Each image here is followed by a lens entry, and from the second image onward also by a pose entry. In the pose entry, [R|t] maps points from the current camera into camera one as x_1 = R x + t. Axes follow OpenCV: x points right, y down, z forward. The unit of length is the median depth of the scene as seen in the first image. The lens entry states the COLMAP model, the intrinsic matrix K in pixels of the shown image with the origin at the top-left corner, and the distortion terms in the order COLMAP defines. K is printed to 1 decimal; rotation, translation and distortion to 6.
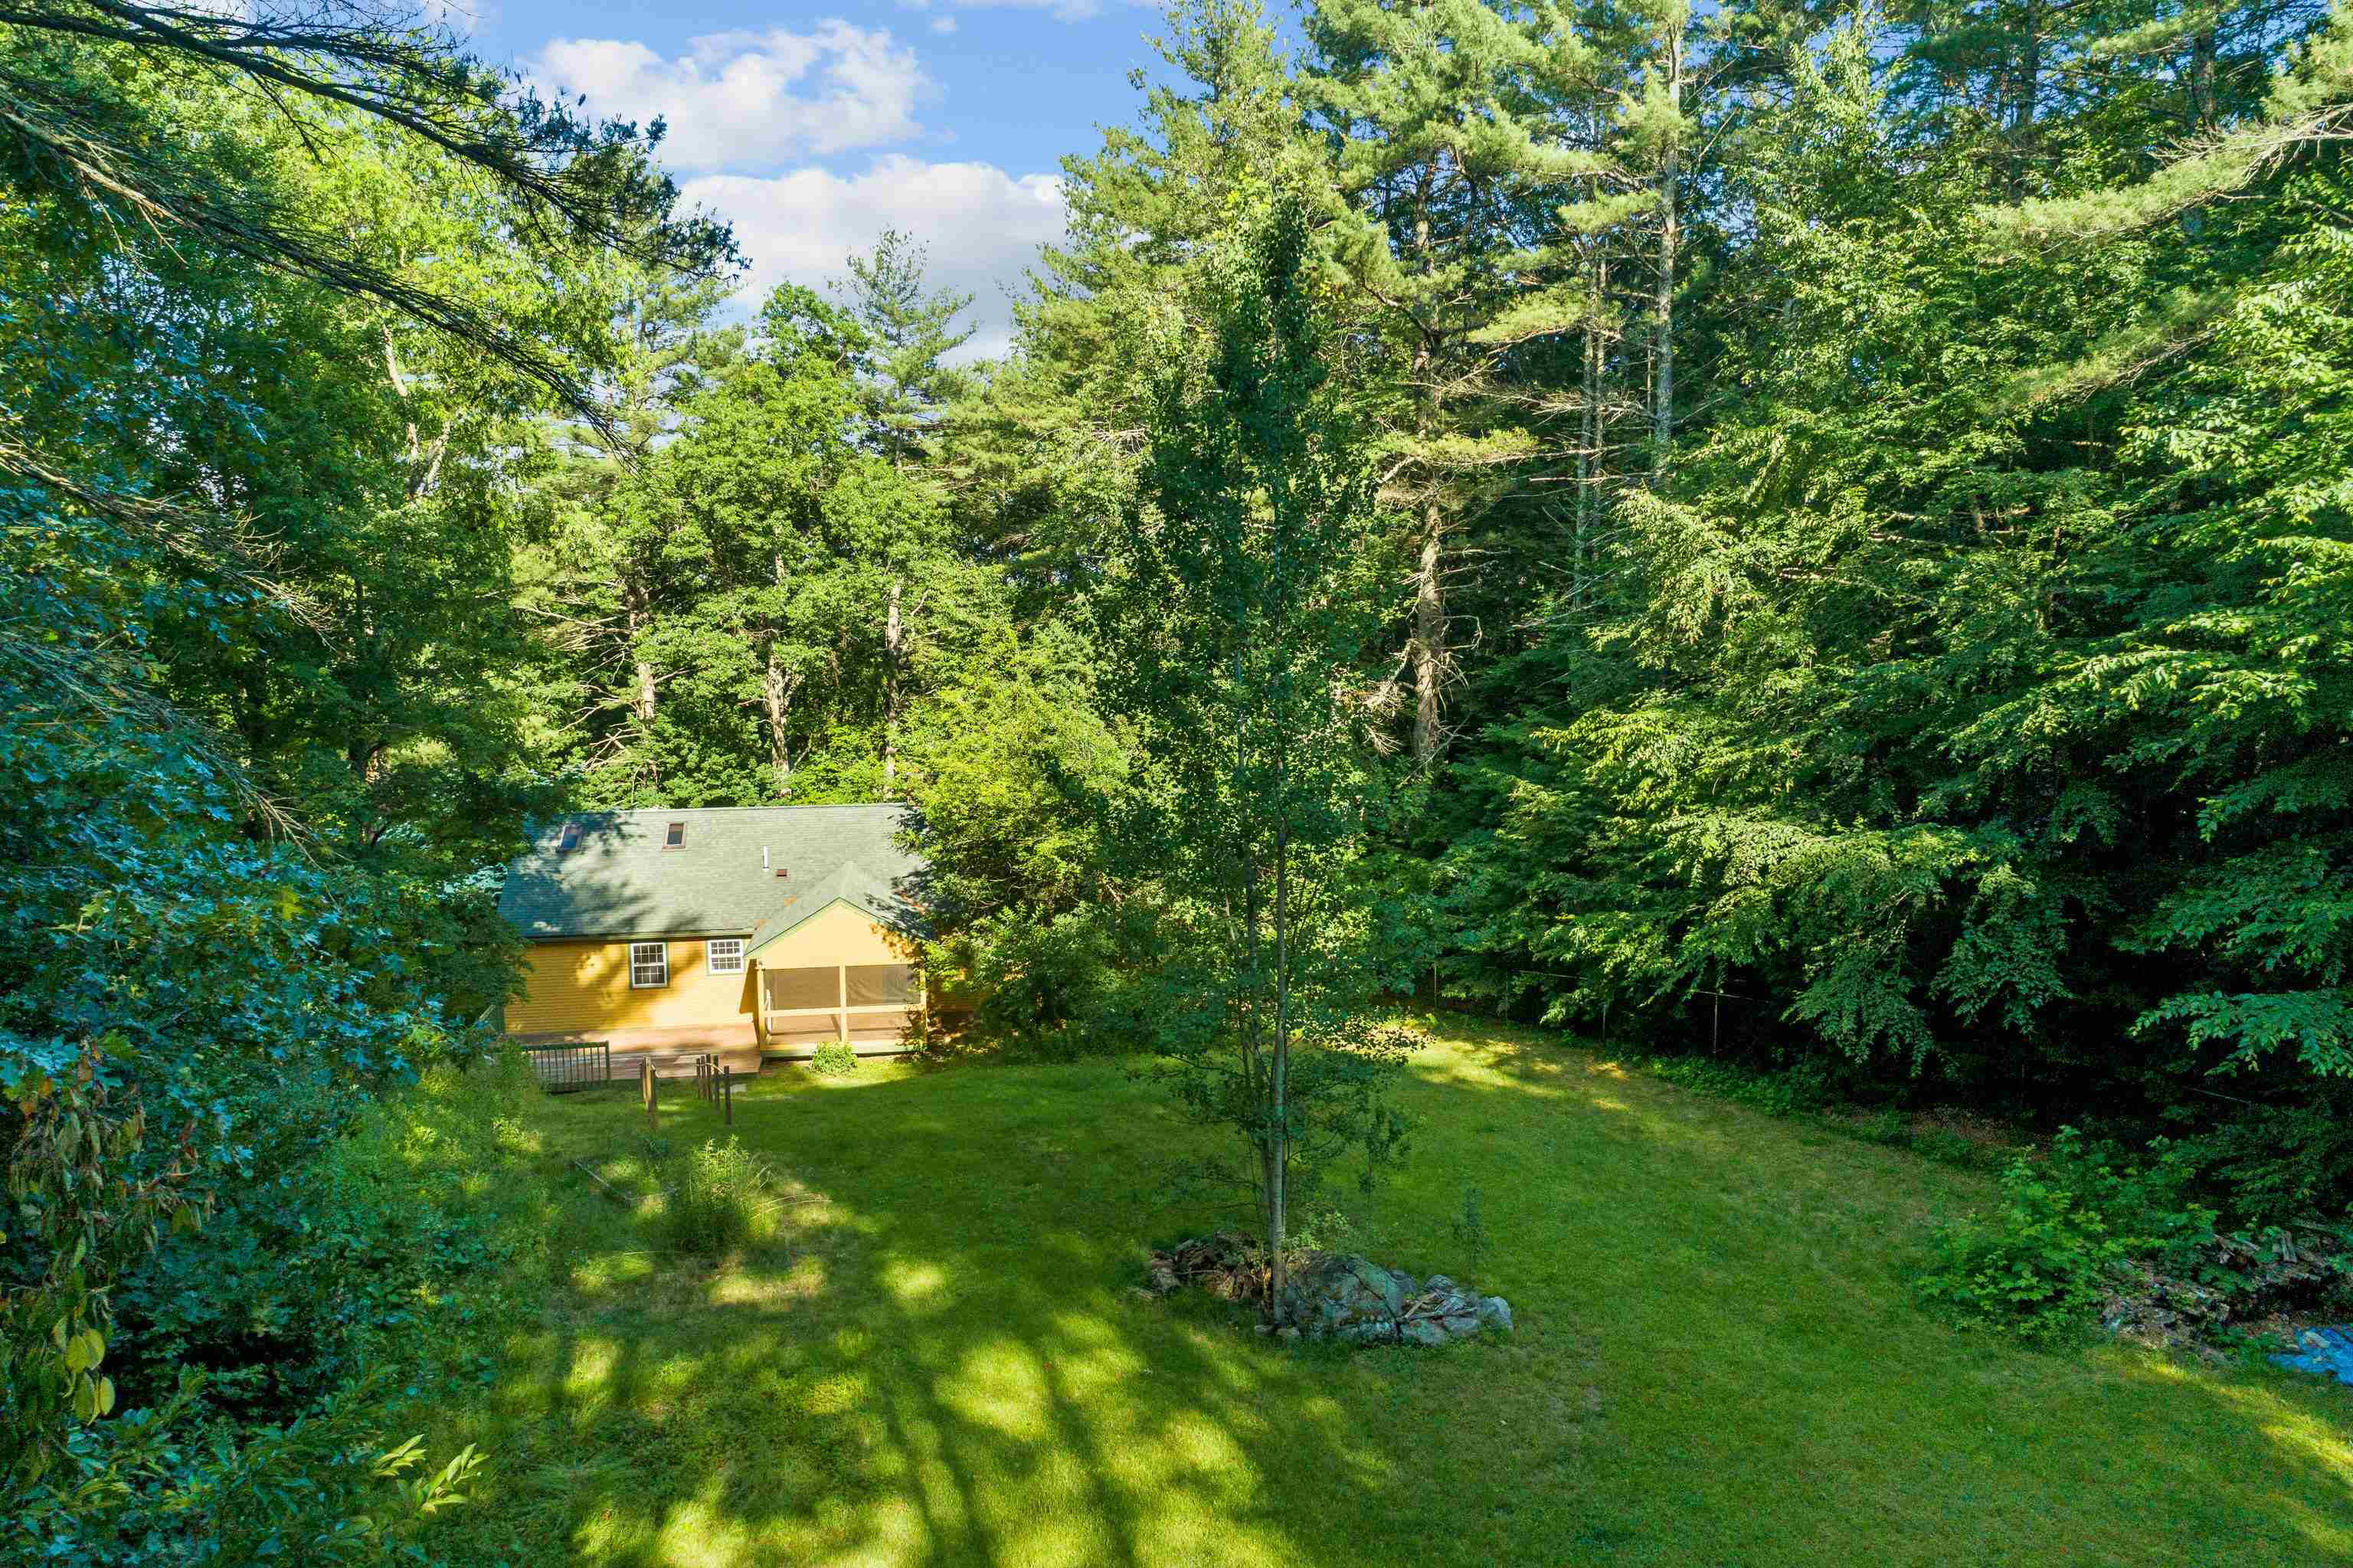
lens RADIAL K [[1607.4, 0, 1185.6], [0, 1607.4, 773.8], [0, 0, 1]] dist [0.001179, 0.007185]
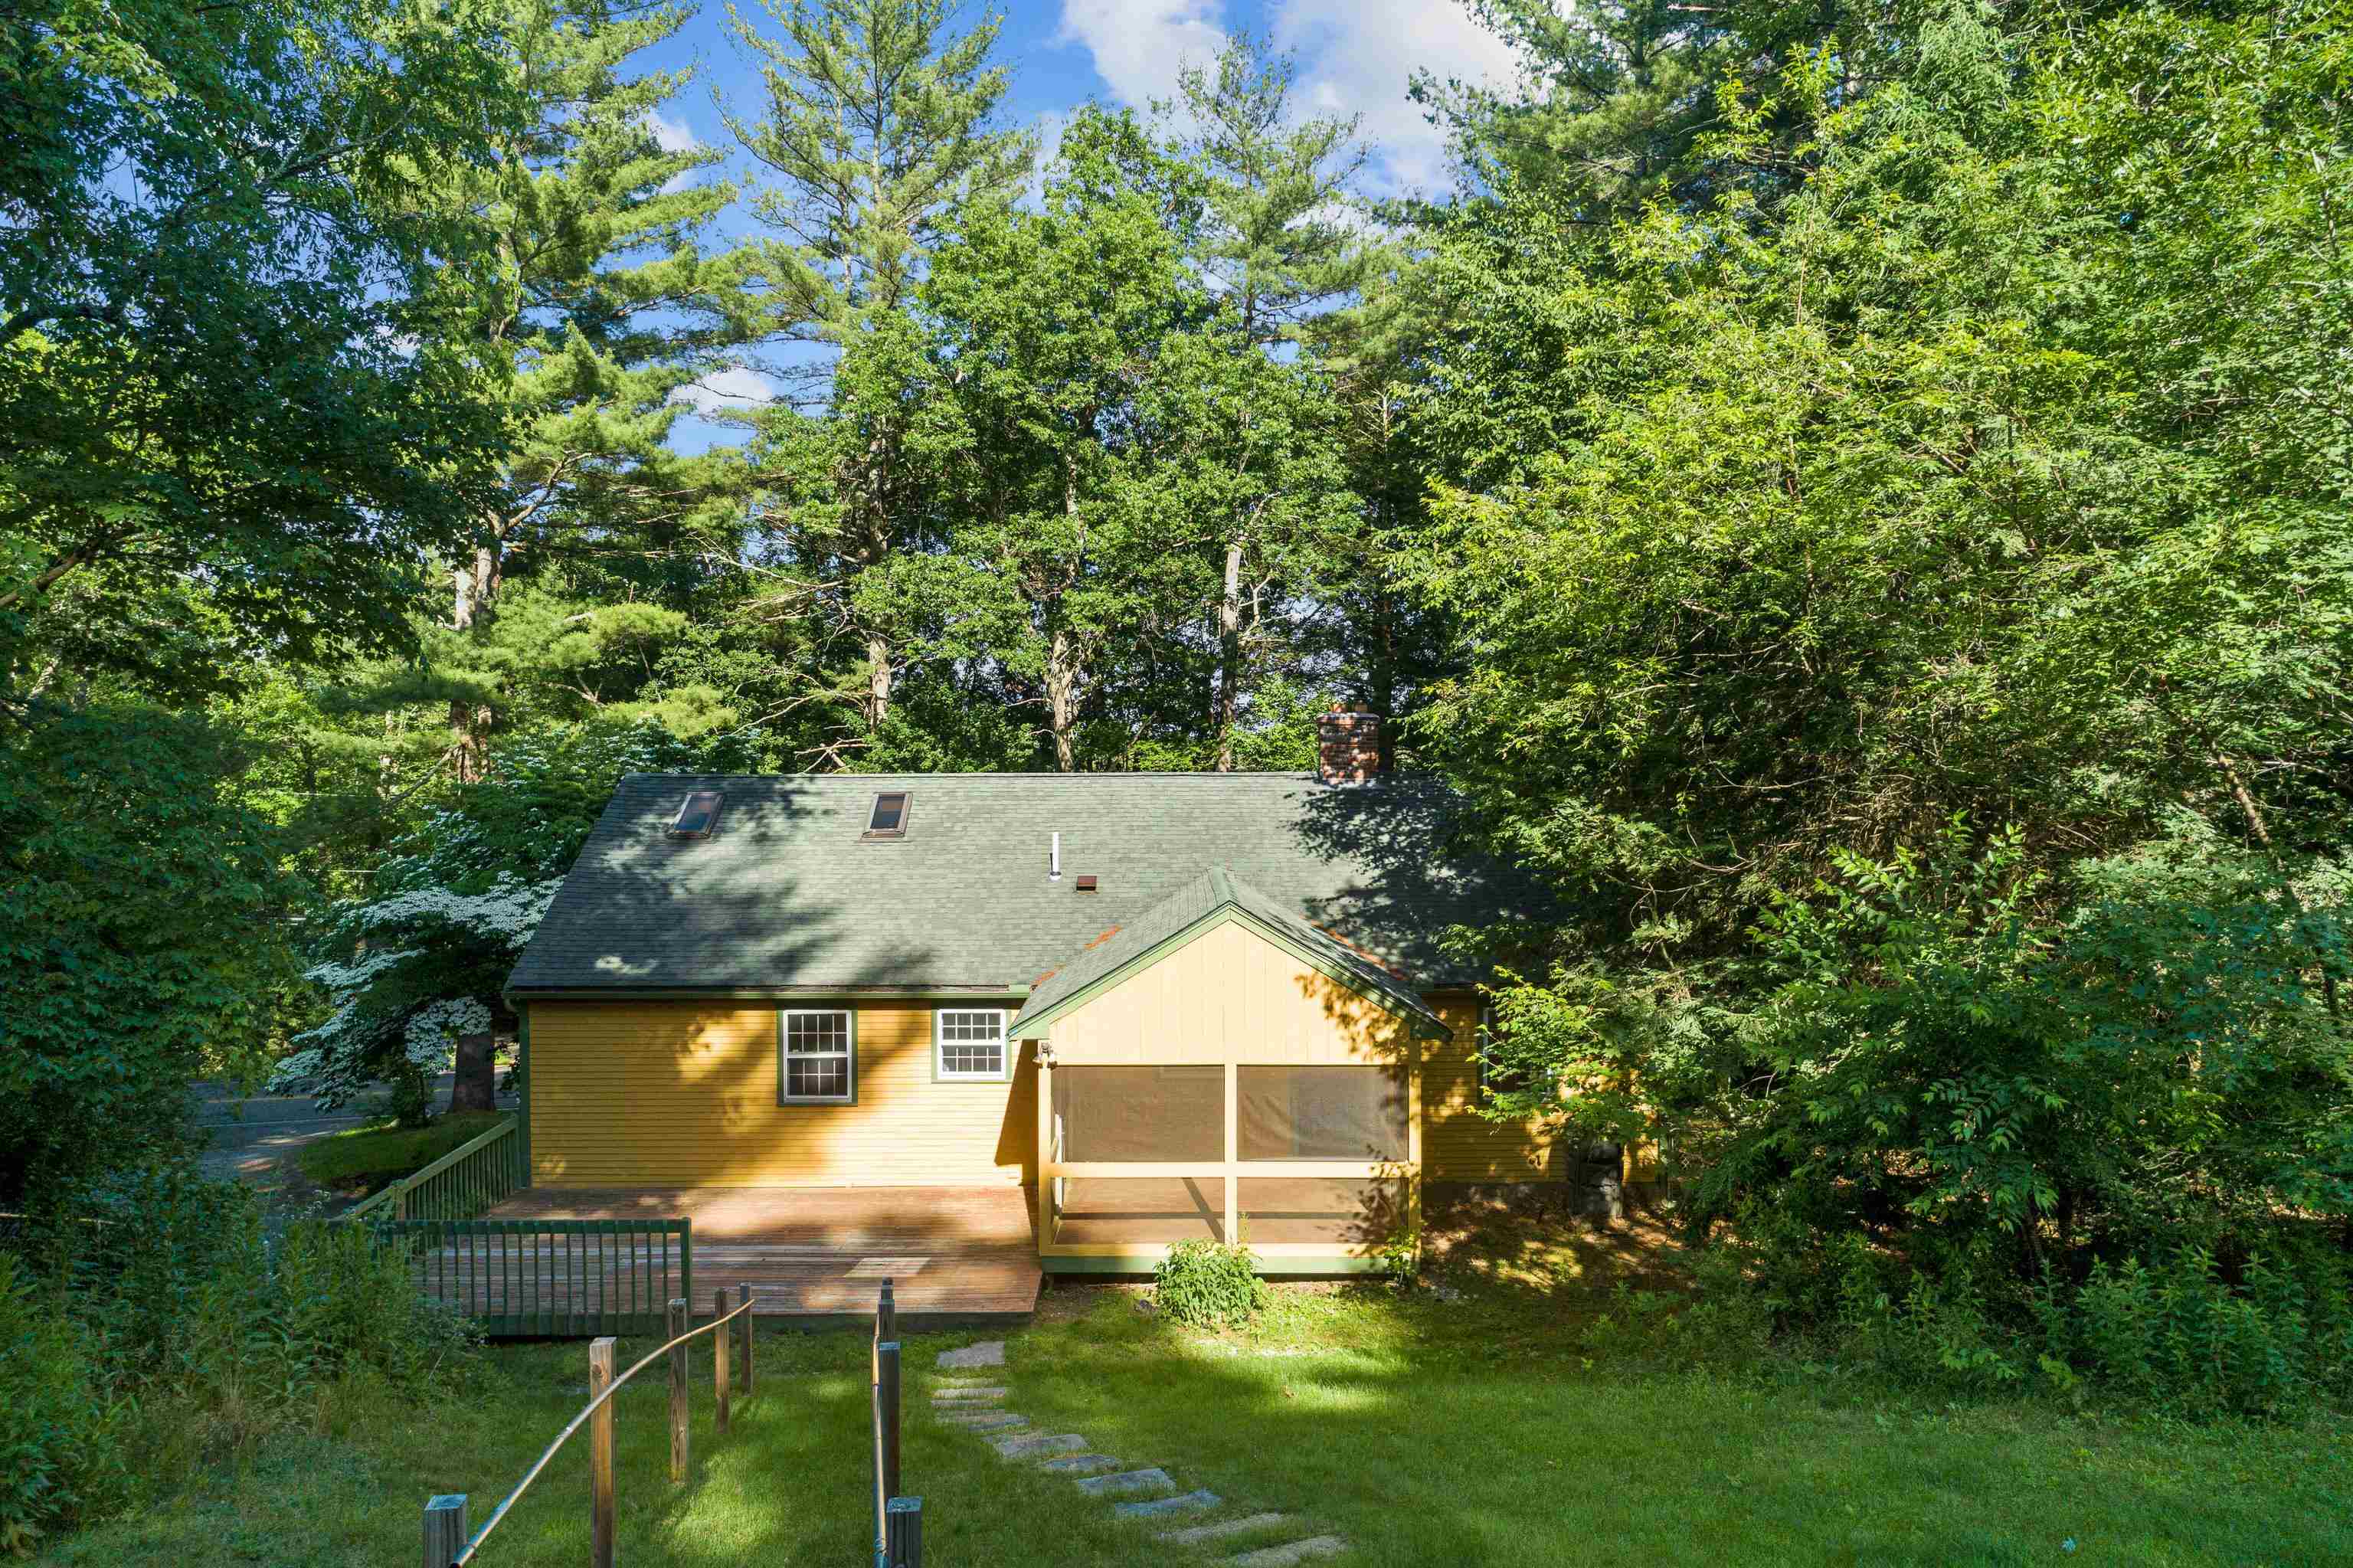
lens RADIAL K [[1607.4, 0, 1163.6], [0, 1607.4, 787.3], [0, 0, 1]] dist [0.001179, 0.007185]
pose [[0.985593, 0.008066, -0.168942, -0.144516], [-0.023709, 0.995588, -0.090788, 0.077461], [0.167464, 0.093485, 0.981436, 0.514459]]
